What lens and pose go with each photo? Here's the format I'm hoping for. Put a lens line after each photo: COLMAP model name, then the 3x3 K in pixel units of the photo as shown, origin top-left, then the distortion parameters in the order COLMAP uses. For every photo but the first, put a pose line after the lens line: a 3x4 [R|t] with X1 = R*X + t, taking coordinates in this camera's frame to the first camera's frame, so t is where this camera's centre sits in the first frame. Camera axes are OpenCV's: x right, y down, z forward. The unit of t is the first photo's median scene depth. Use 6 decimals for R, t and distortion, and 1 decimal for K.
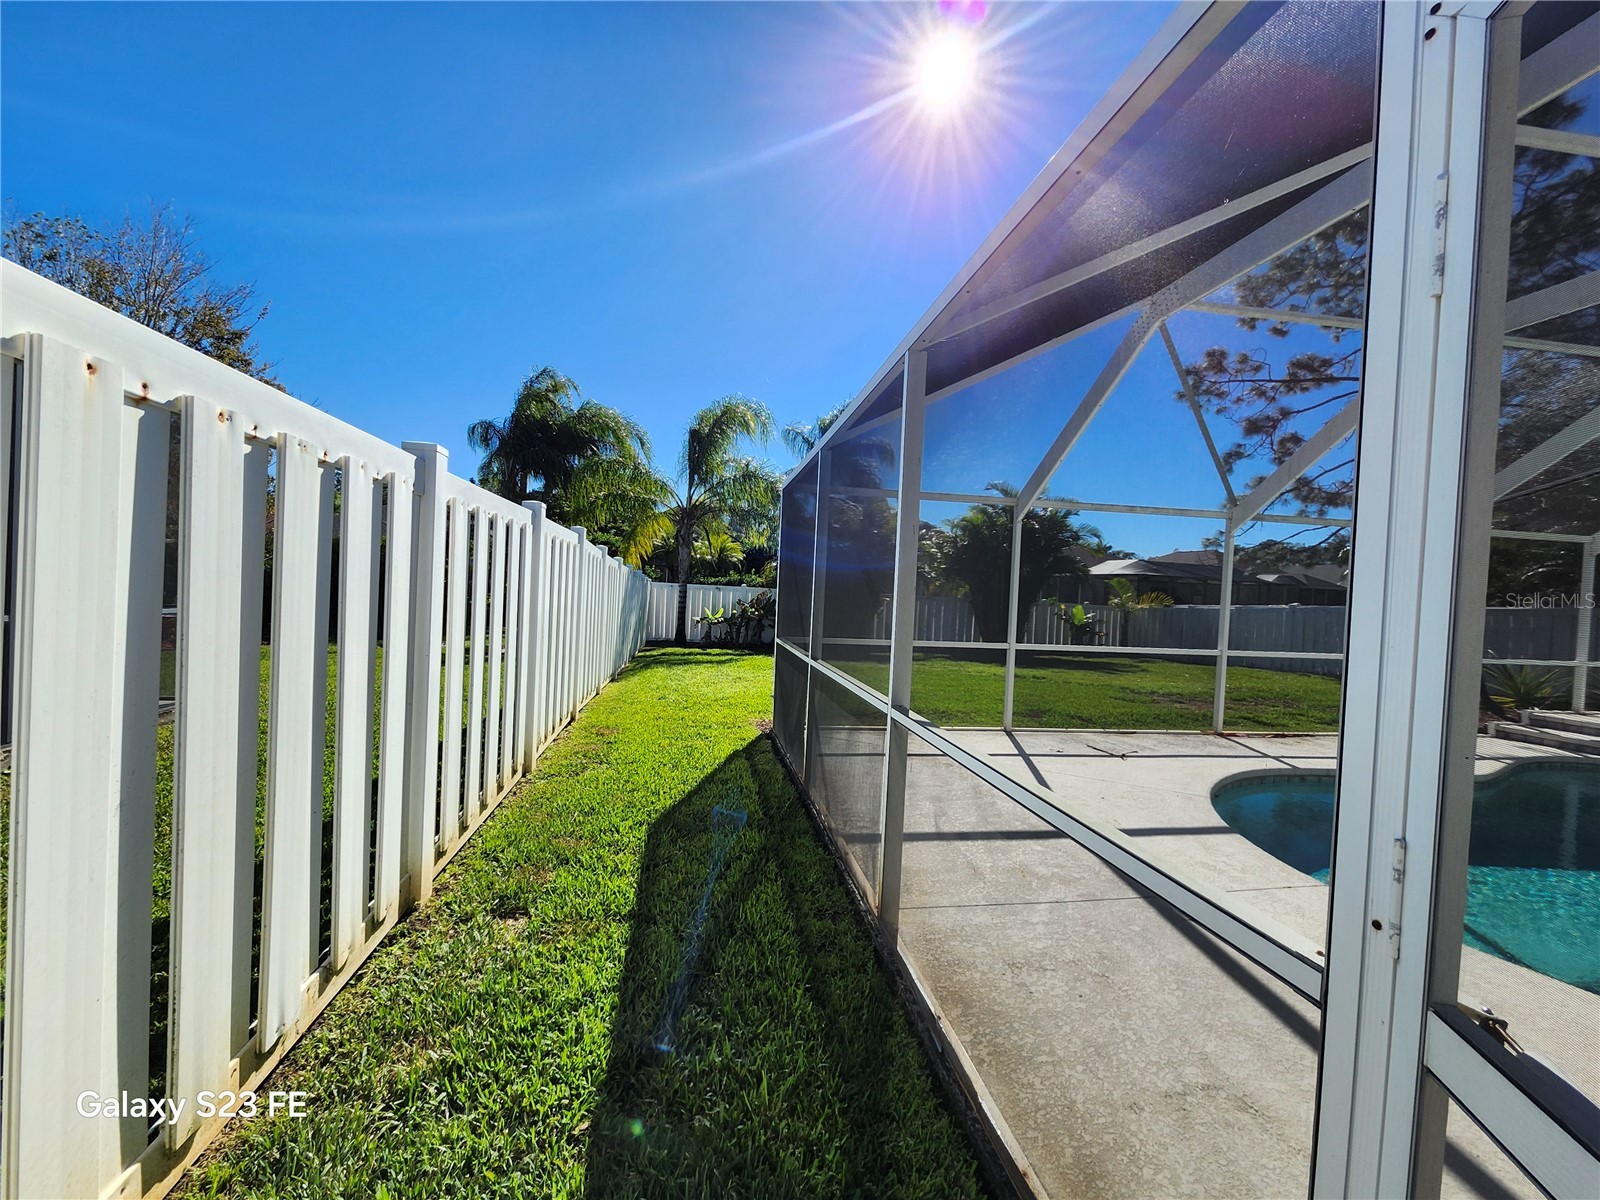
lens RADIAL K [[623.4, 0, 785.4], [0, 623.4, 597.1], [0, 0, 1]] dist [-0.001462, -0.001087]
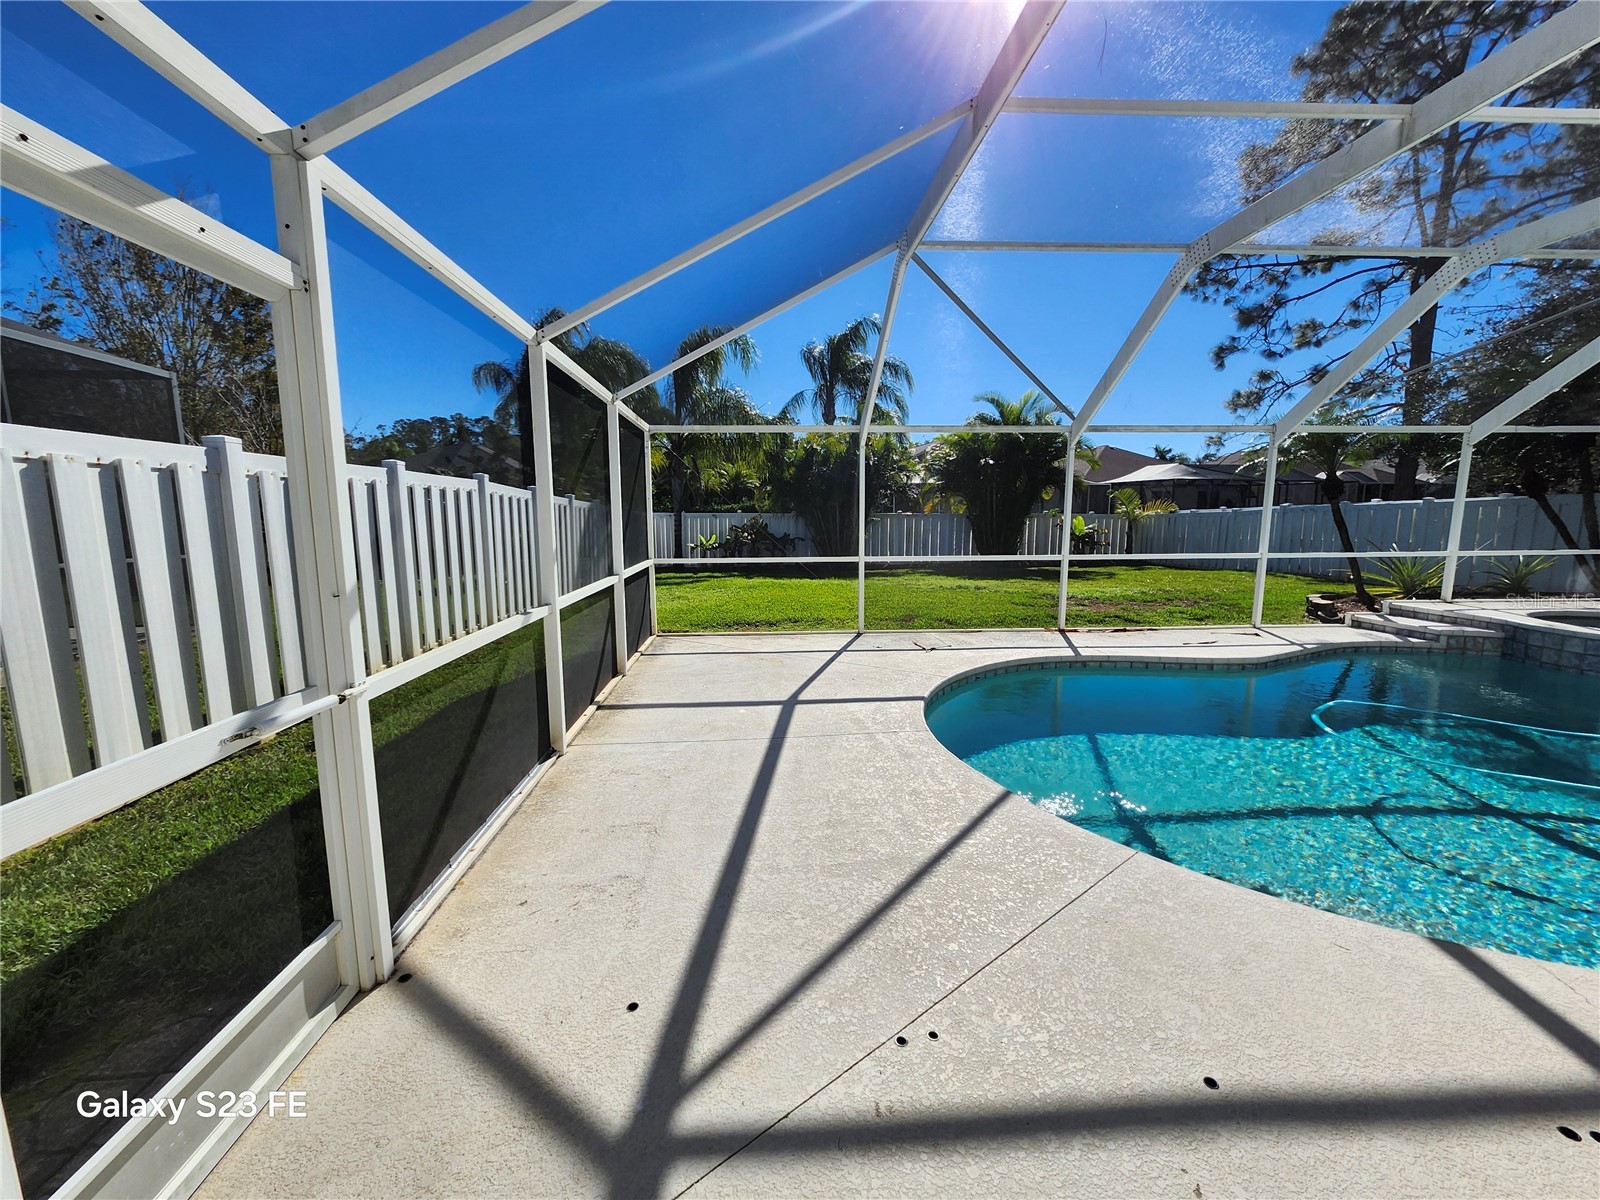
lens RADIAL K [[623.4, 0, 791.7], [0, 623.4, 595.3], [0, 0, 1]] dist [-0.001462, -0.001087]
pose [[0.994732, -0.035818, -0.096050, 0.118846], [0.047049, 0.991976, 0.117343, 0.001684], [0.091076, -0.121244, 0.988436, -0.049100]]
